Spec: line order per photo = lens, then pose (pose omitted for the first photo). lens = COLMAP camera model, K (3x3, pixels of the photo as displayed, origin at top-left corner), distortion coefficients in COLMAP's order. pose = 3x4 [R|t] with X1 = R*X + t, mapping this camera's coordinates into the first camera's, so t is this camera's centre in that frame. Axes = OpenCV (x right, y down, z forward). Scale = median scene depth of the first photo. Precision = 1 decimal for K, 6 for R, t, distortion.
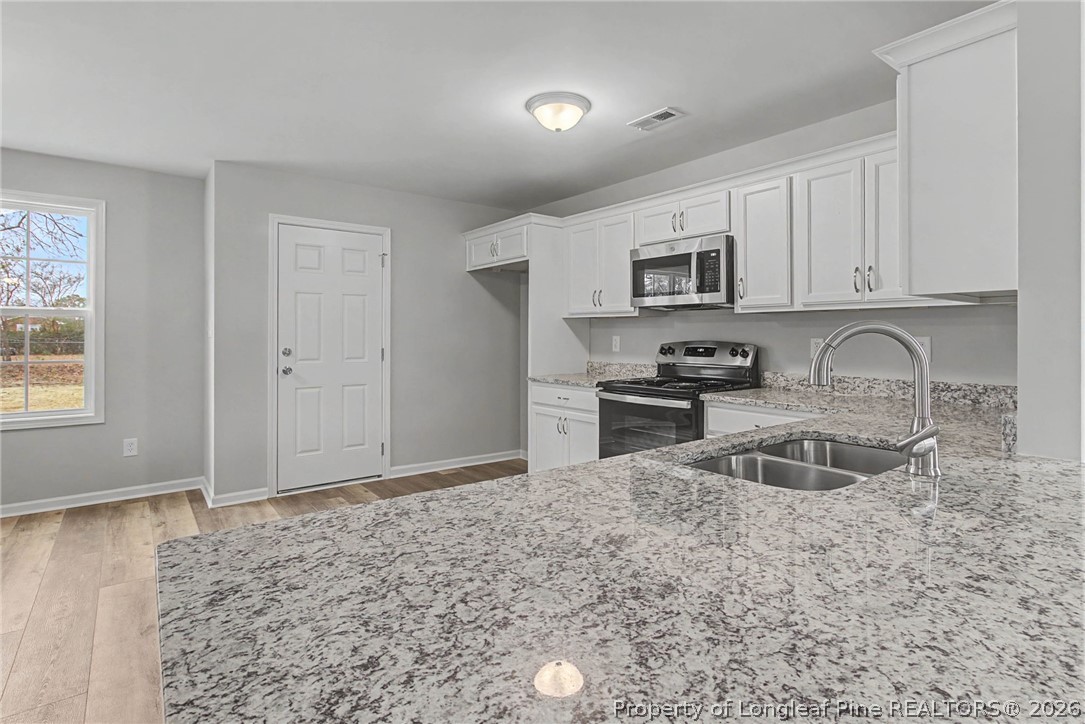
lens RADIAL K [[540.1, 0, 537.4], [0, 540.1, 335.9], [0, 0, 1]] dist [0.002761, 0.001785]
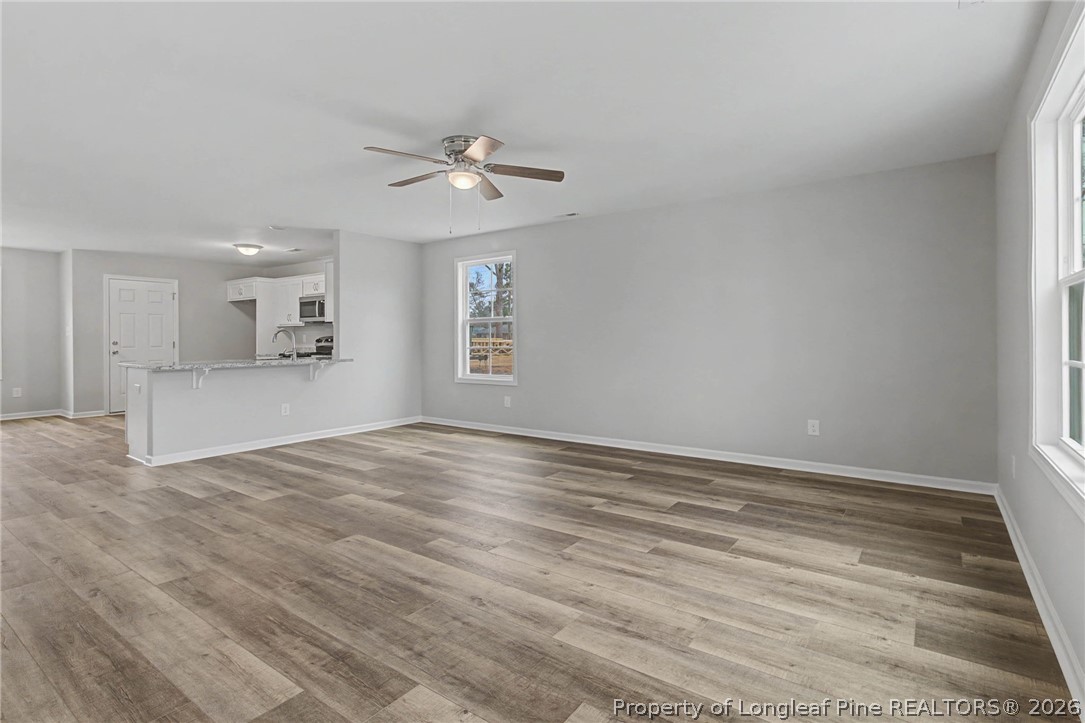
lens RADIAL K [[540.1, 0, 583.7], [0, 540.1, 345.0], [0, 0, 1]] dist [0.002761, 0.001785]
pose [[0.942109, -0.008697, 0.335194, 0.495374], [0.008319, 0.999962, 0.002563, 0.045773], [-0.335203, 0.000373, 0.942146, -1.463485]]
